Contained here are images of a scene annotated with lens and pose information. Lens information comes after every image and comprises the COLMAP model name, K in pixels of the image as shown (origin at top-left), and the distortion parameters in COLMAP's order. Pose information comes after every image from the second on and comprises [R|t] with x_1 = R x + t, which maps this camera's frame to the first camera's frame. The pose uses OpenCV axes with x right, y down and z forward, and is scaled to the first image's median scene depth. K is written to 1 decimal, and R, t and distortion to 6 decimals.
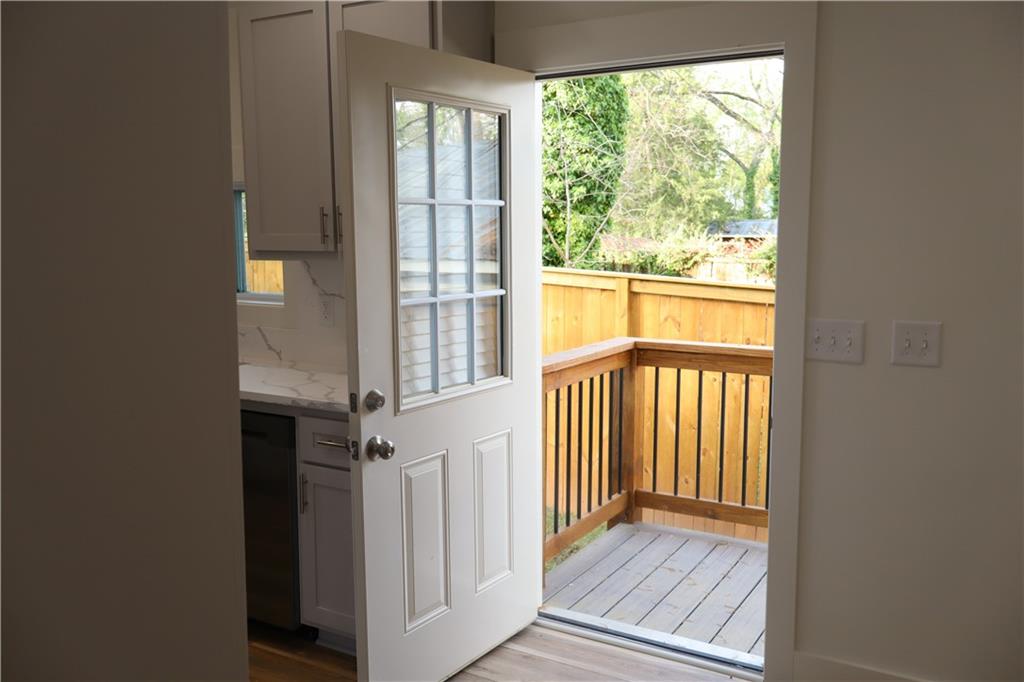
lens RADIAL K [[882.4, 0, 512.0], [0, 882.4, 341.0], [0, 0, 1]] dist [0.013406, -0.000791]
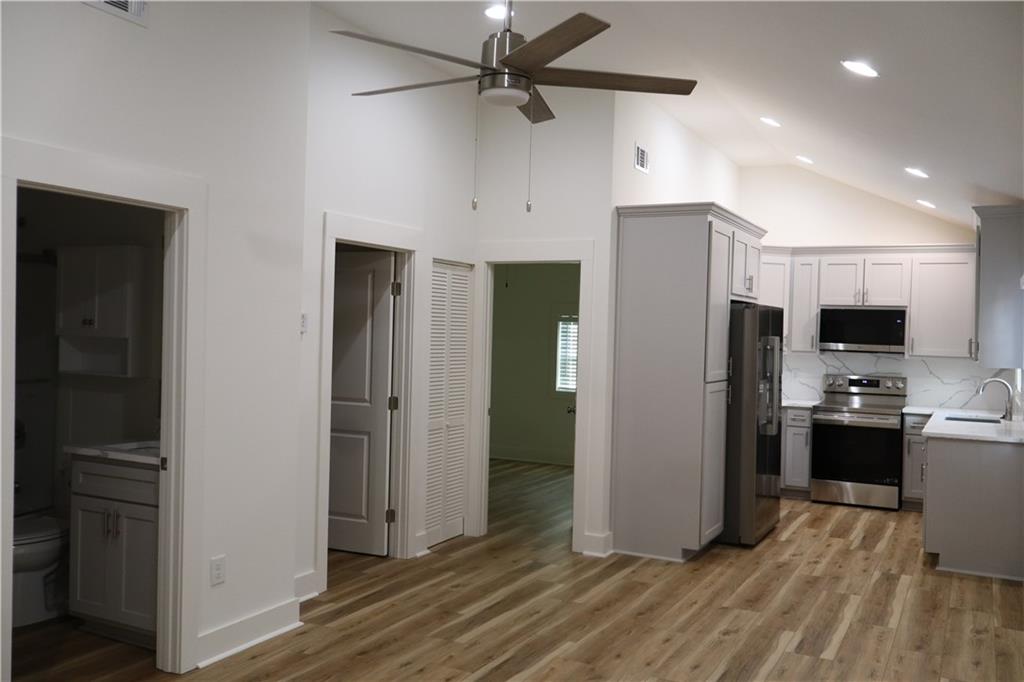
lens RADIAL K [[882.4, 0, 512.0], [0, 882.4, 341.0], [0, 0, 1]] dist [0.013406, -0.000791]
pose [[0.055526, 0.014230, -0.998356, 1.486898], [-0.149220, 0.988787, 0.005794, -0.004013], [0.987244, 0.148653, 0.057027, -0.109929]]
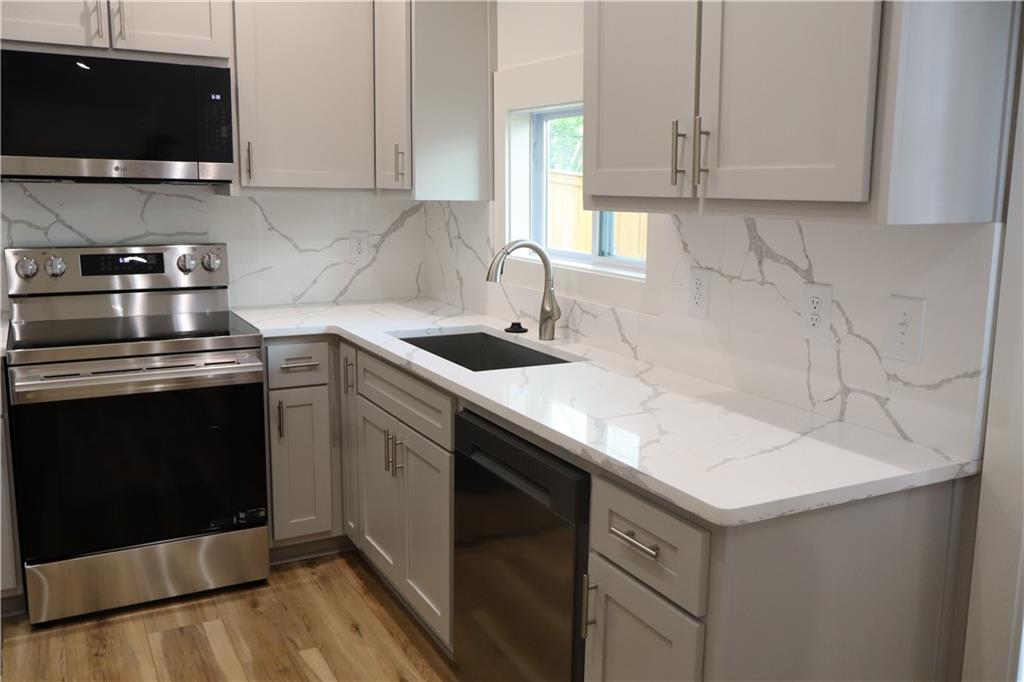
lens RADIAL K [[900.5, 0, 529.9], [0, 900.5, 333.7], [0, 0, 1]] dist [0.005985, 0.004759]
pose [[0.867758, 0.094158, -0.487986, 0.005362], [-0.075939, 0.995480, 0.057042, -0.032693], [0.491151, -0.012441, 0.870985, 0.369694]]
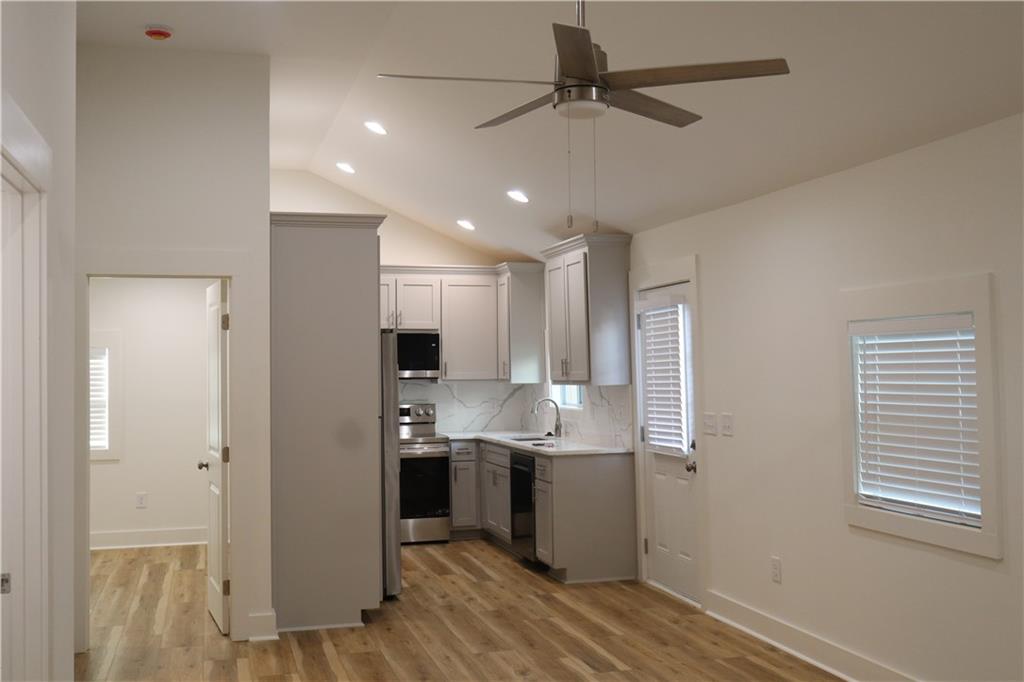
lens RADIAL K [[1099.7, 0, 512.0], [0, 1099.7, 341.0], [0, 0, 1]] dist [0.003208, 0.019906]
pose [[0.729096, -0.025353, -0.683941, 1.267900], [-0.071552, 0.991014, -0.113012, 0.092194], [0.680661, 0.131334, 0.720731, -0.820403]]
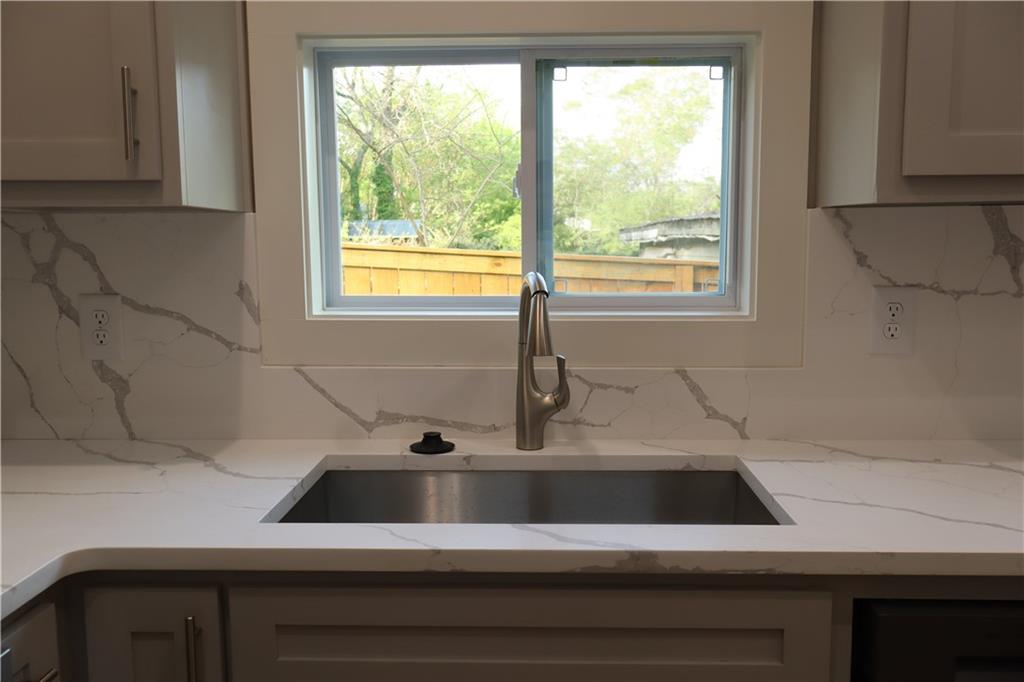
lens RADIAL K [[882.4, 0, 512.0], [0, 882.4, 341.0], [0, 0, 1]] dist [0.013406, -0.000791]
pose [[0.874032, -0.063312, 0.481726, -0.602902], [0.066342, 0.997739, 0.010761, -0.042175], [-0.481318, 0.022553, 0.876256, 0.695556]]
